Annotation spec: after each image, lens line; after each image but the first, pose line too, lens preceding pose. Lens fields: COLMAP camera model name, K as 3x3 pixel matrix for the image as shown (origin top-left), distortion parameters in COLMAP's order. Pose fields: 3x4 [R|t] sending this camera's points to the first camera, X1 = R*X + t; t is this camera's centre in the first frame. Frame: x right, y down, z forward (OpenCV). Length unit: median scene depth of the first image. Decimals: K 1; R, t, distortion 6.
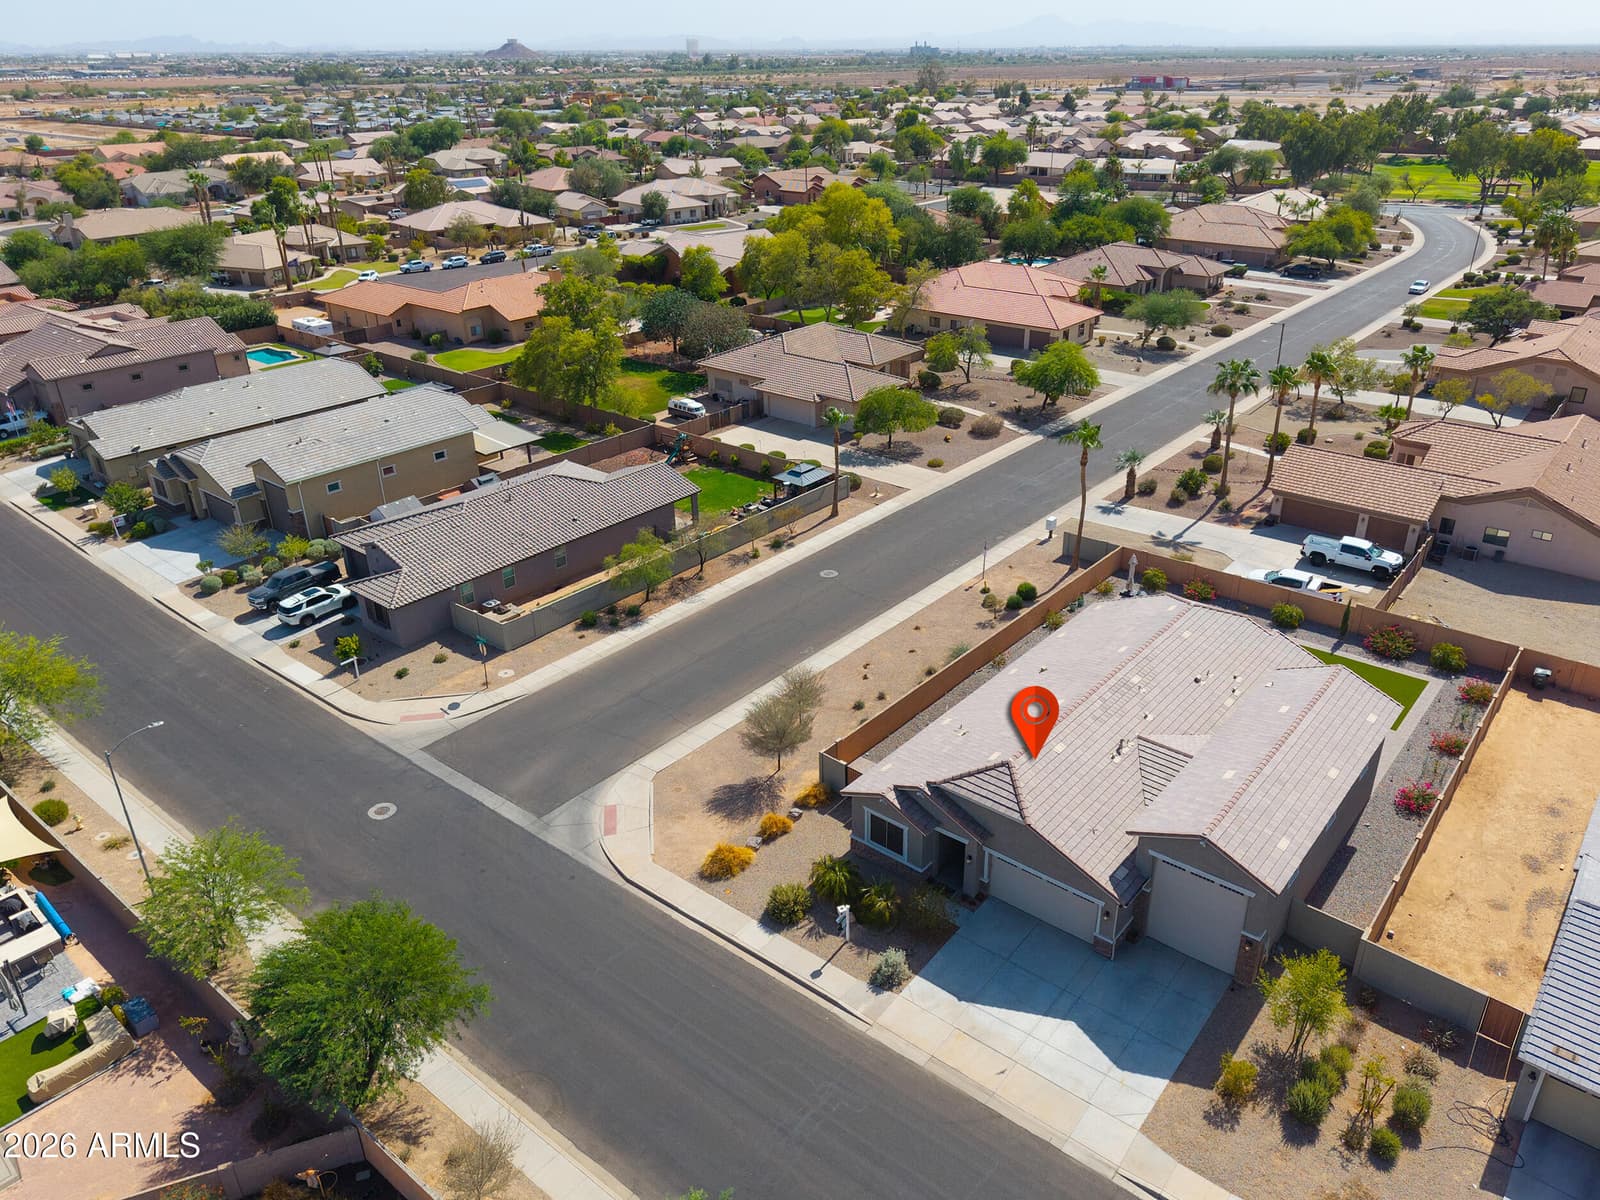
lens RADIAL K [[1116.3, 0, 854.8], [0, 1116.3, 600.0], [0, 0, 1]] dist [0.070277, -0.084293]
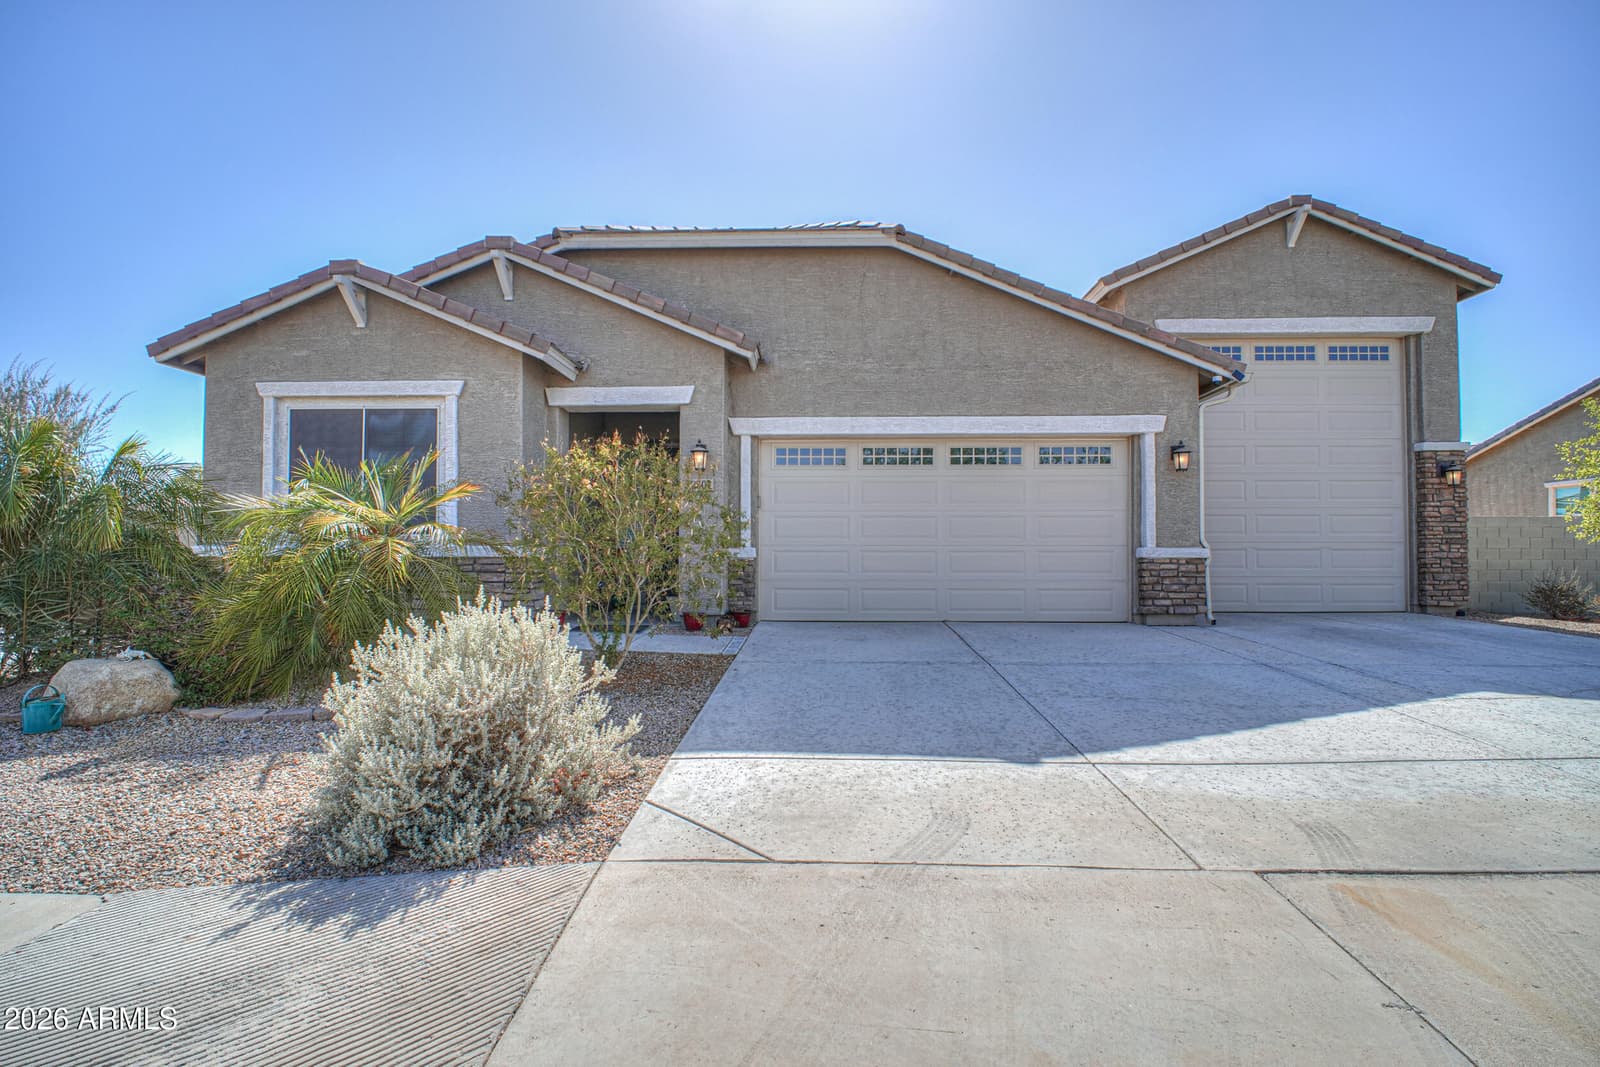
lens RADIAL K [[724.1, 0, 800.0], [0, 724.1, 533.5], [0, 0, 1]] dist [-0.013100, 0.000300]
pose [[0.808593, 0.015876, 0.588154, 0.012374], [0.261707, 0.885598, -0.383699, 0.324009], [-0.526960, 0.464180, 0.711934, 0.850095]]
